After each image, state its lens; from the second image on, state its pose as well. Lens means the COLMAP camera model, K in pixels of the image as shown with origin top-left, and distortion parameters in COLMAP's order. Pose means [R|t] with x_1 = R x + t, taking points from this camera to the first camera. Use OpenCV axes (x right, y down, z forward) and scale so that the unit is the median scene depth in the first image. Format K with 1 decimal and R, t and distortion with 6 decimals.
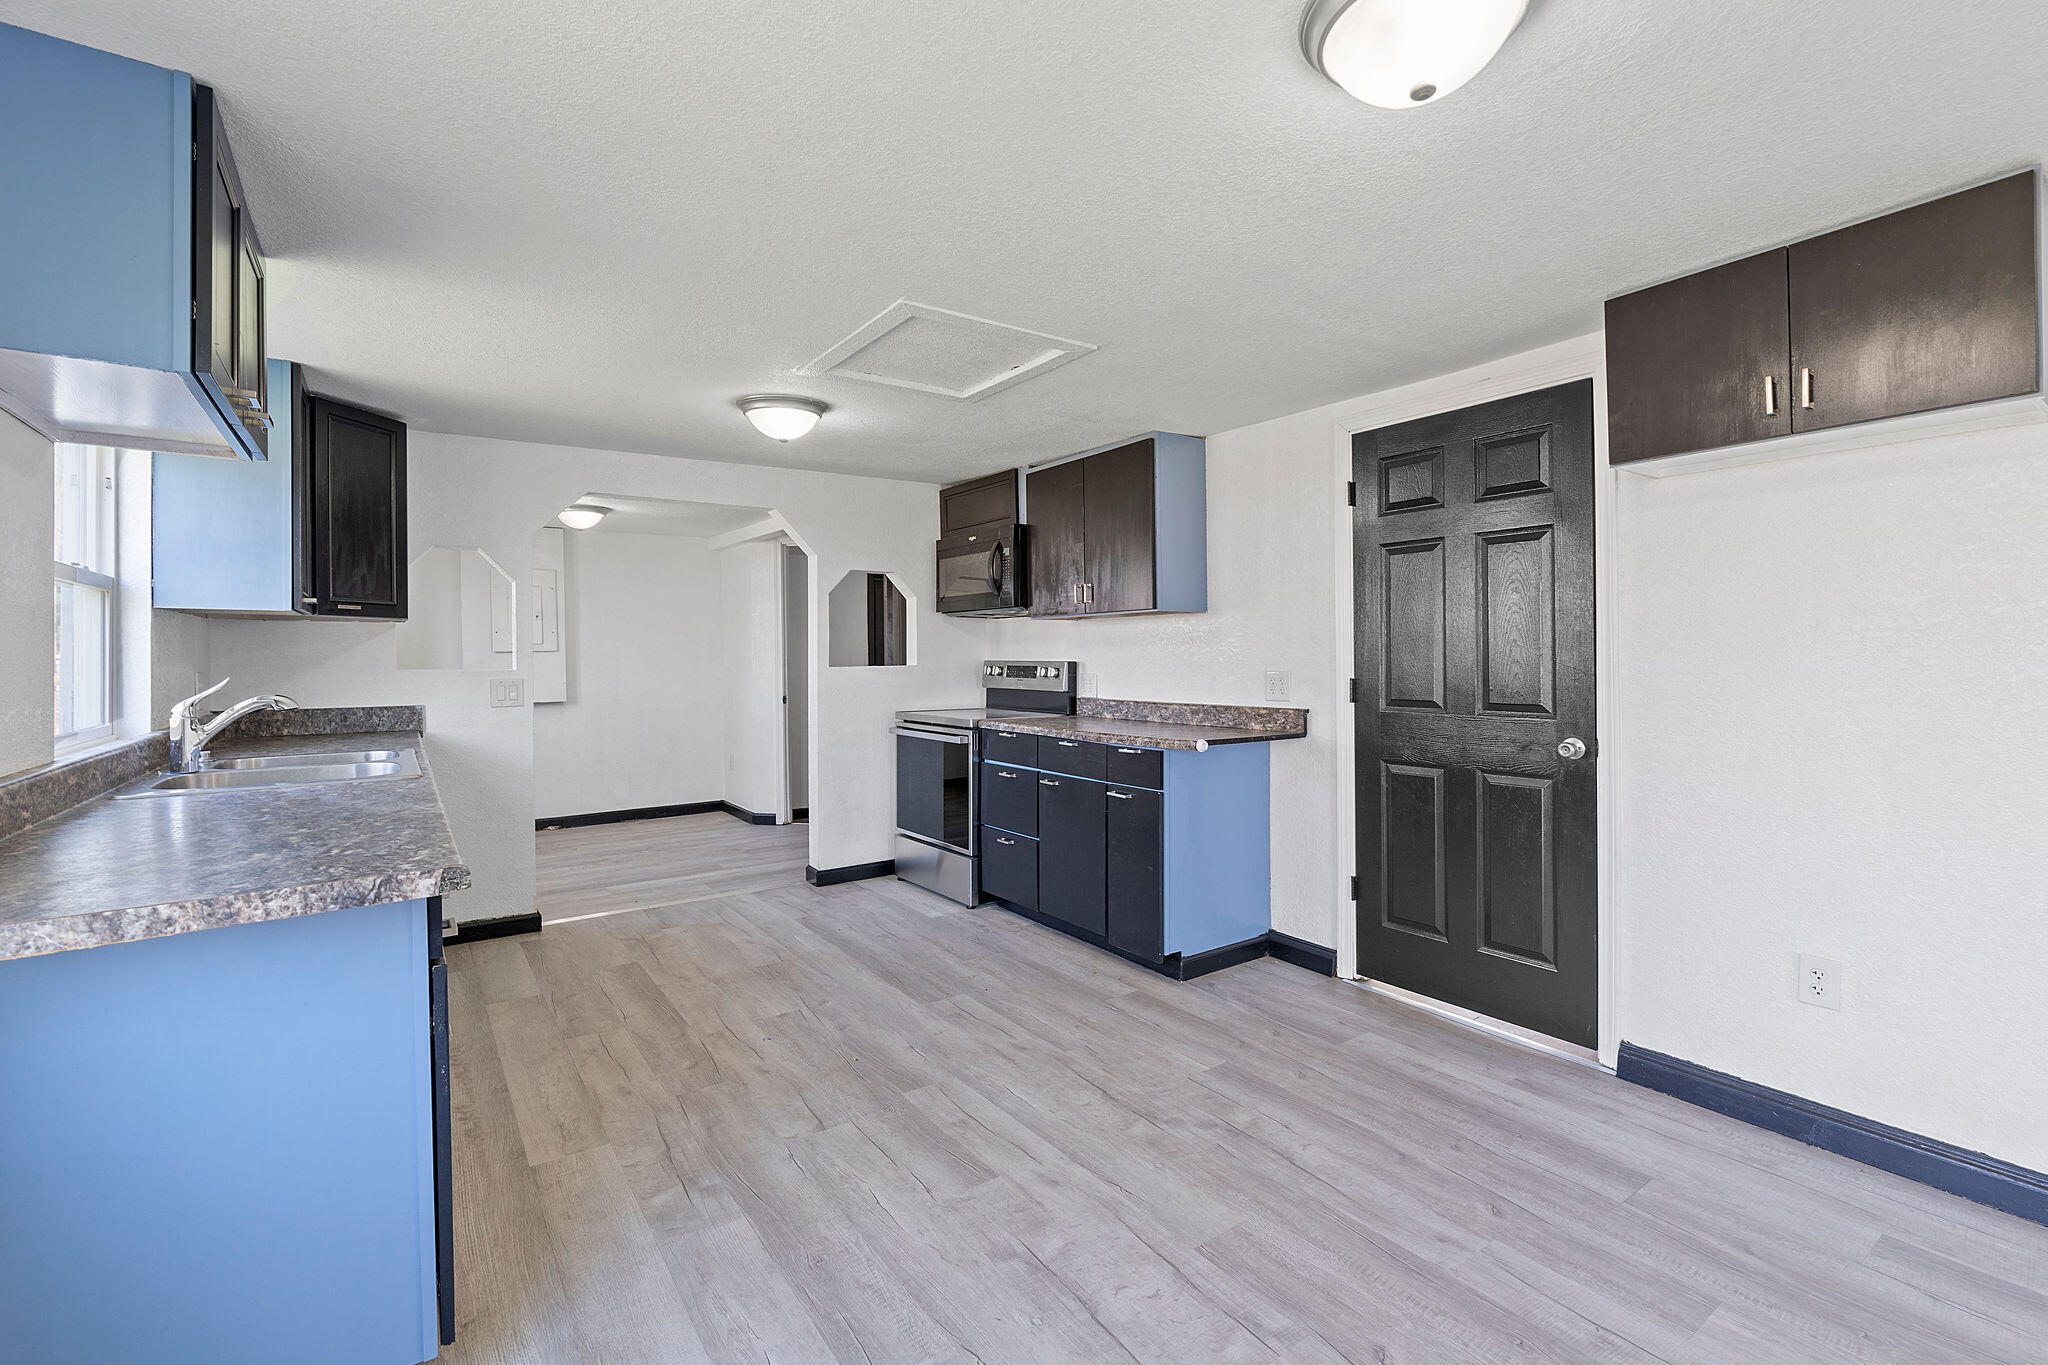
lens RADIAL K [[876.1, 0, 1010.3], [0, 876.1, 658.0], [0, 0, 1]] dist [-0.000892, -0.000969]
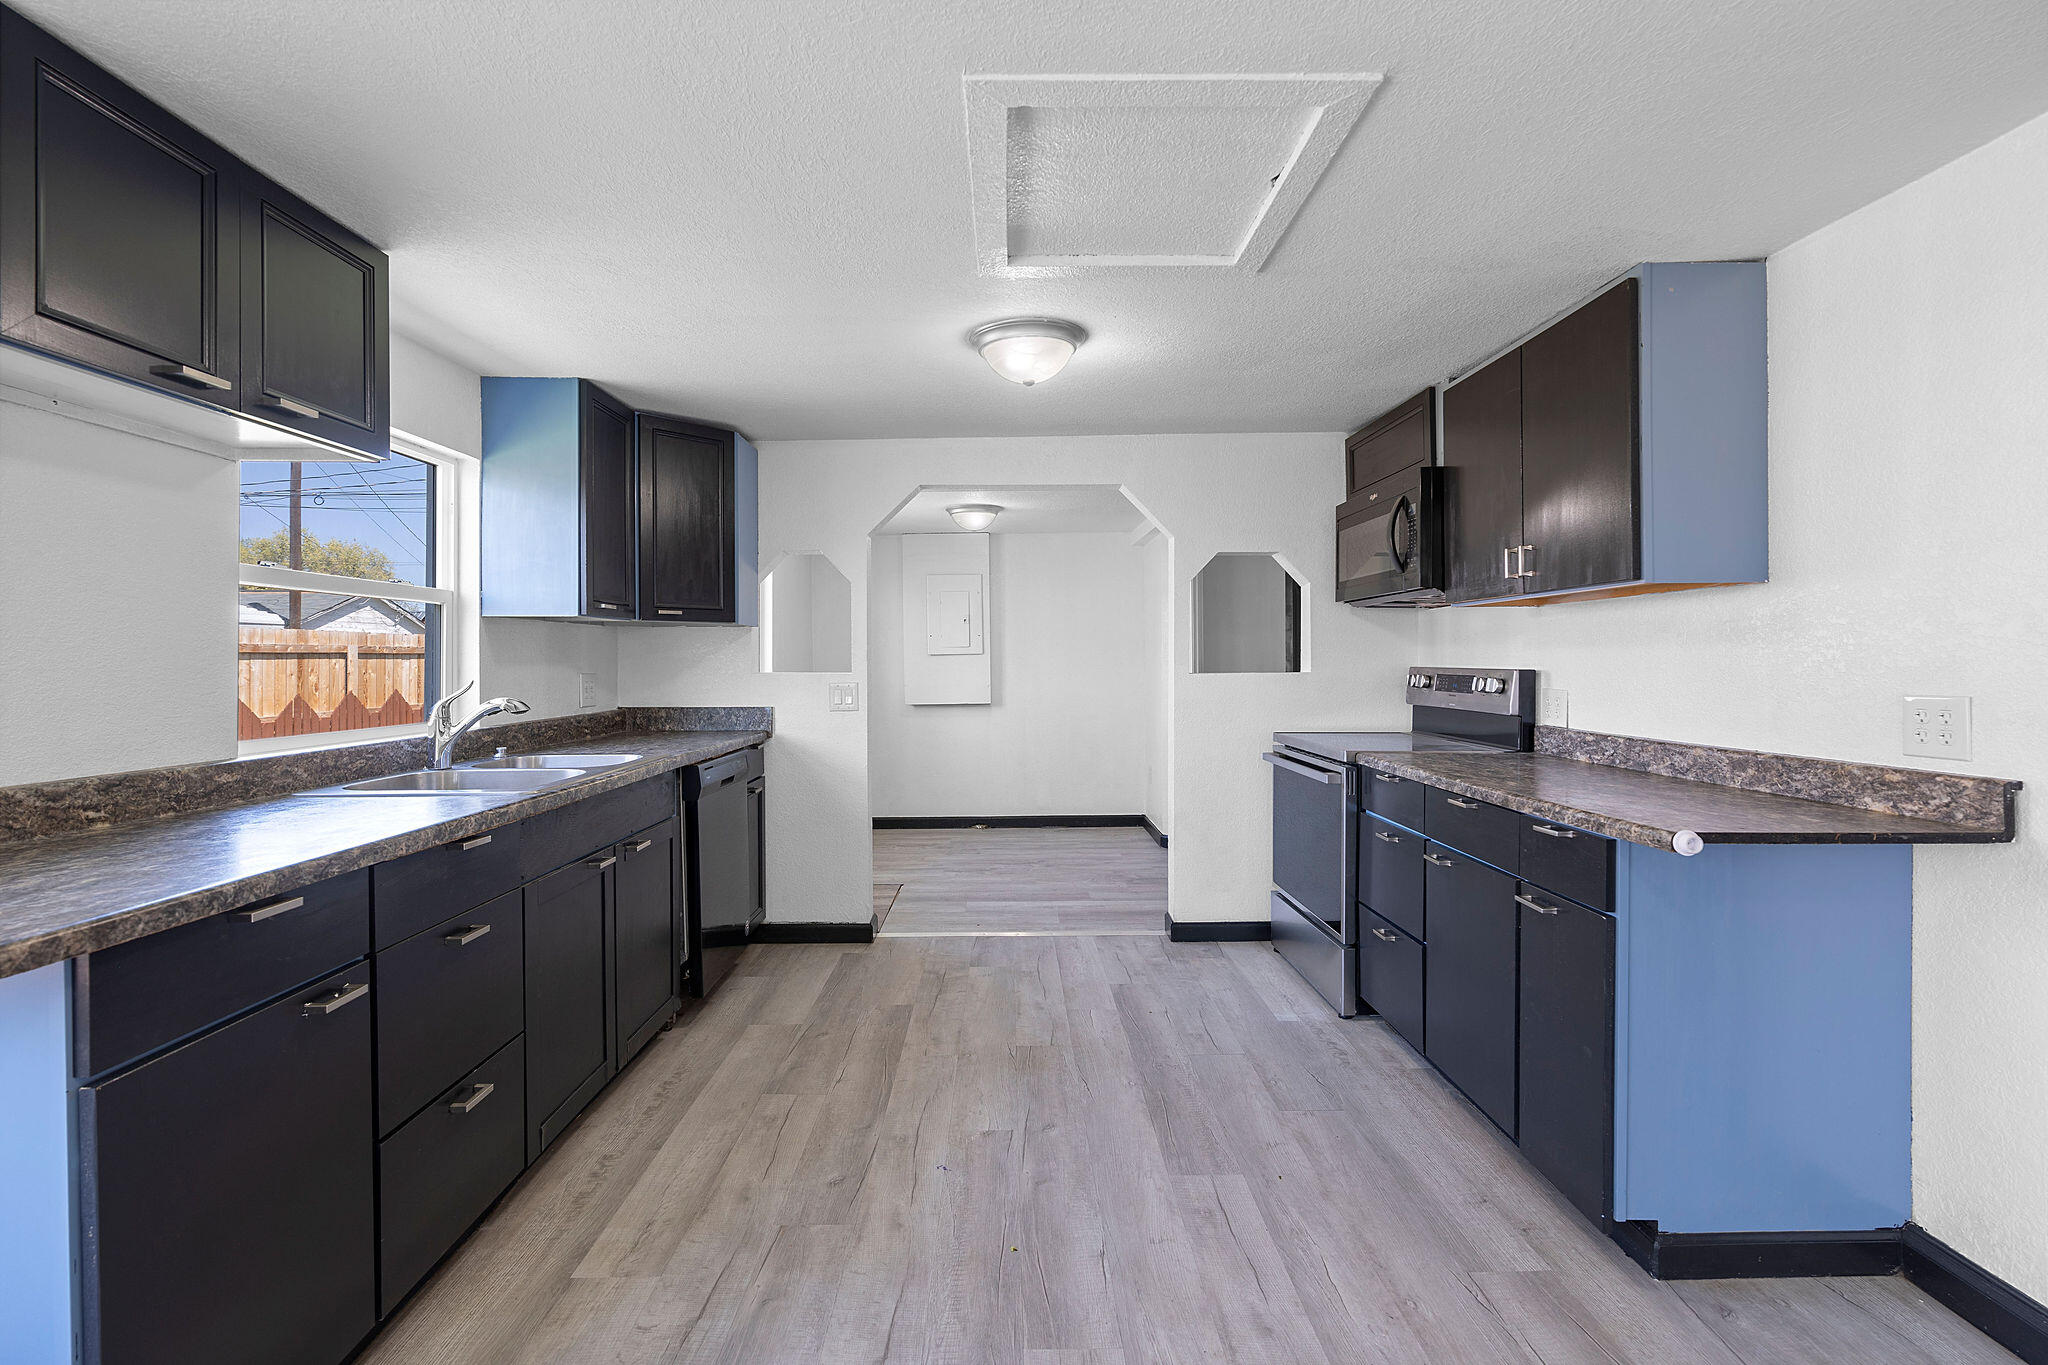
lens RADIAL K [[876.1, 0, 1024.3], [0, 876.1, 664.2], [0, 0, 1]] dist [-0.000892, -0.000969]
pose [[0.832736, 0.006197, -0.553636, 0.165916], [-0.003503, 0.999976, 0.005924, -0.003533], [0.553659, -0.002994, 0.832738, 0.346836]]
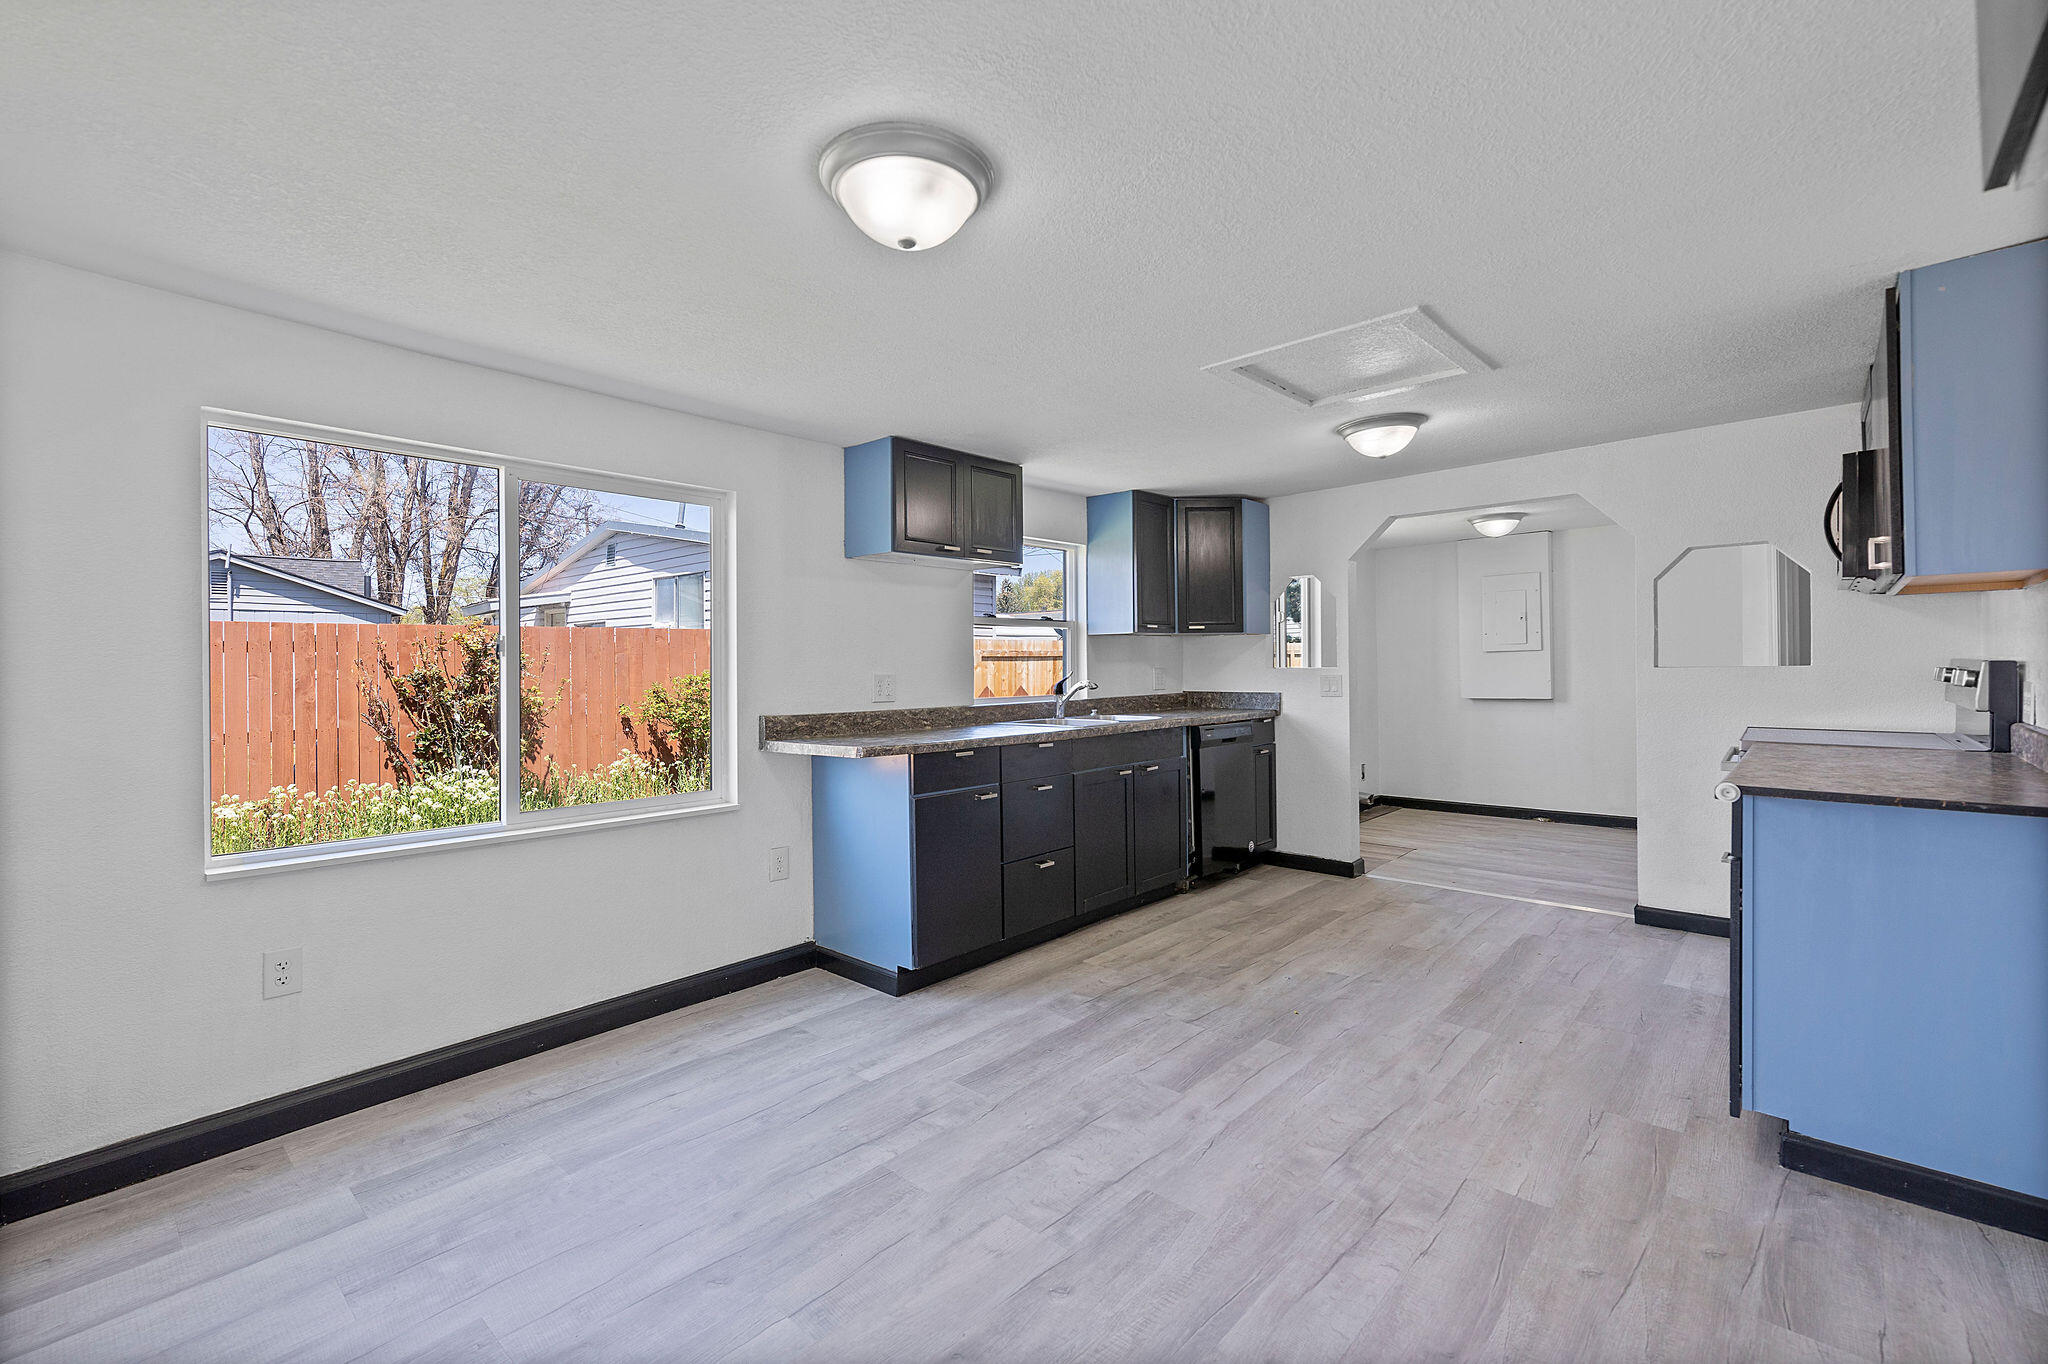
lens RADIAL K [[876.1, 0, 1028.2], [0, 876.1, 663.7], [0, 0, 1]] dist [-0.000892, -0.000969]
pose [[0.233021, 0.003102, -0.972467, 0.675648], [0.007028, 0.999963, 0.004874, -0.001780], [0.972446, -0.007971, 0.232990, 0.320494]]
